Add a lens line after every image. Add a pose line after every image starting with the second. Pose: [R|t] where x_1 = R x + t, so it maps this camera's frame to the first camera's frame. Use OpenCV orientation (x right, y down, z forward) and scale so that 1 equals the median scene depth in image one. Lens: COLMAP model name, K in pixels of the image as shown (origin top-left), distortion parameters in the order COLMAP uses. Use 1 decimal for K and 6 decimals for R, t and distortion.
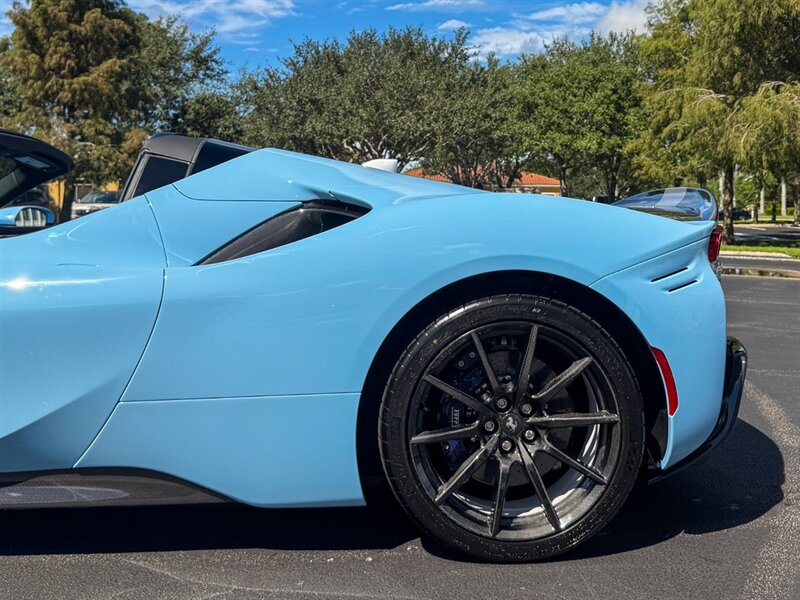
lens RADIAL K [[902.3, 0, 439.0], [0, 902.3, 201.0], [0, 0, 1]] dist [0.166192, -0.370145]
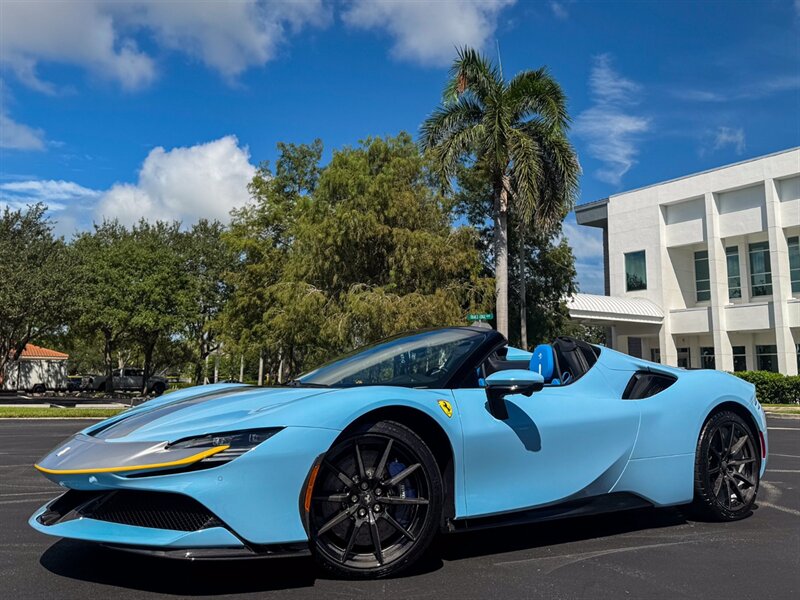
lens RADIAL K [[805.1, 0, 461.2], [0, 805.1, 217.8], [0, 0, 1]] dist [0.199943, -0.442073]
pose [[0.813018, 0.120539, 0.569625, -0.132447], [-0.010391, 0.981183, -0.192798, 0.003059], [-0.582146, 0.150829, 0.798972, -0.040976]]
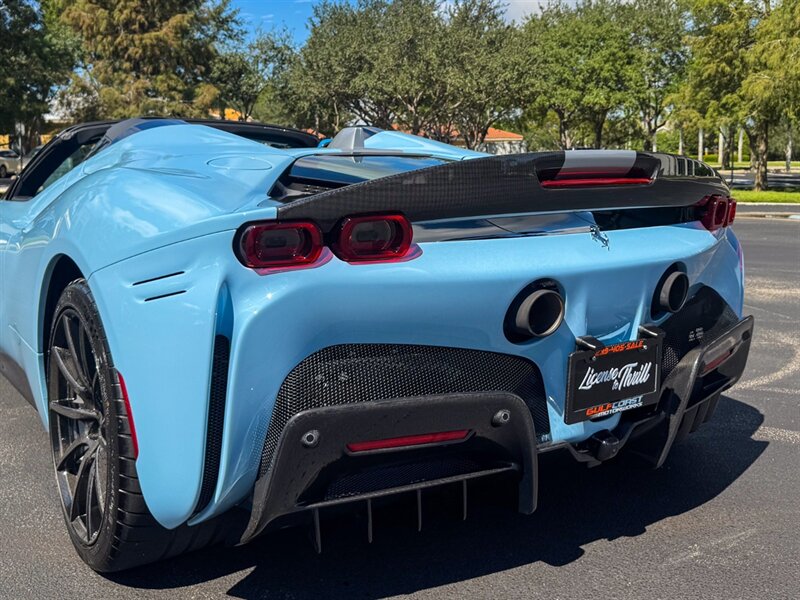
lens RADIAL K [[774.4, 0, 422.3], [0, 774.4, 234.4], [0, 0, 1]] dist [0.209275, -0.497181]
pose [[0.998194, -0.015450, 0.058057, -0.125638], [0.009397, 0.994624, 0.103122, -0.001174], [-0.059338, -0.102390, 0.992973, 0.084054]]
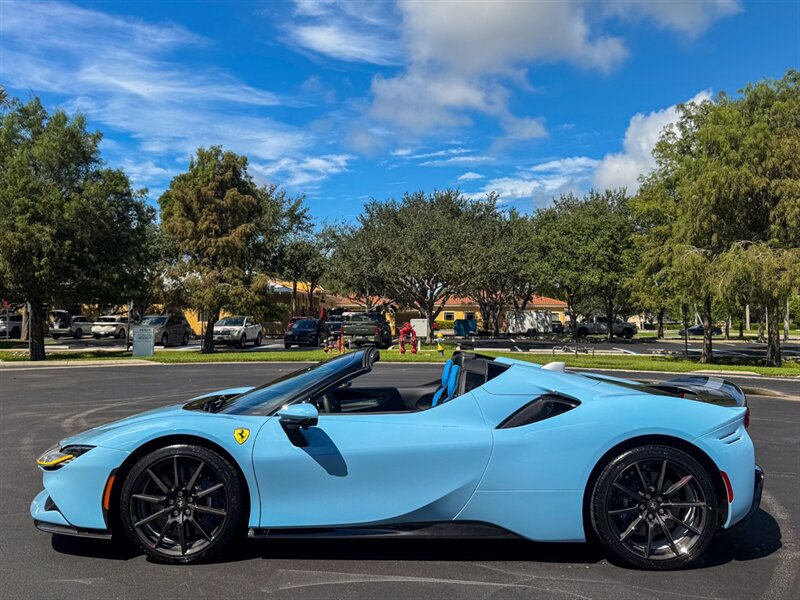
lens RADIAL K [[716.1, 0, 396.9], [0, 716.1, 277.1], [0, 0, 1]] dist [0.131509, -0.270410]
pose [[0.996124, -0.005149, -0.087812, -0.026093], [0.000575, 0.998645, -0.052042, -0.014470], [0.087961, 0.051790, 0.994777, -0.055376]]
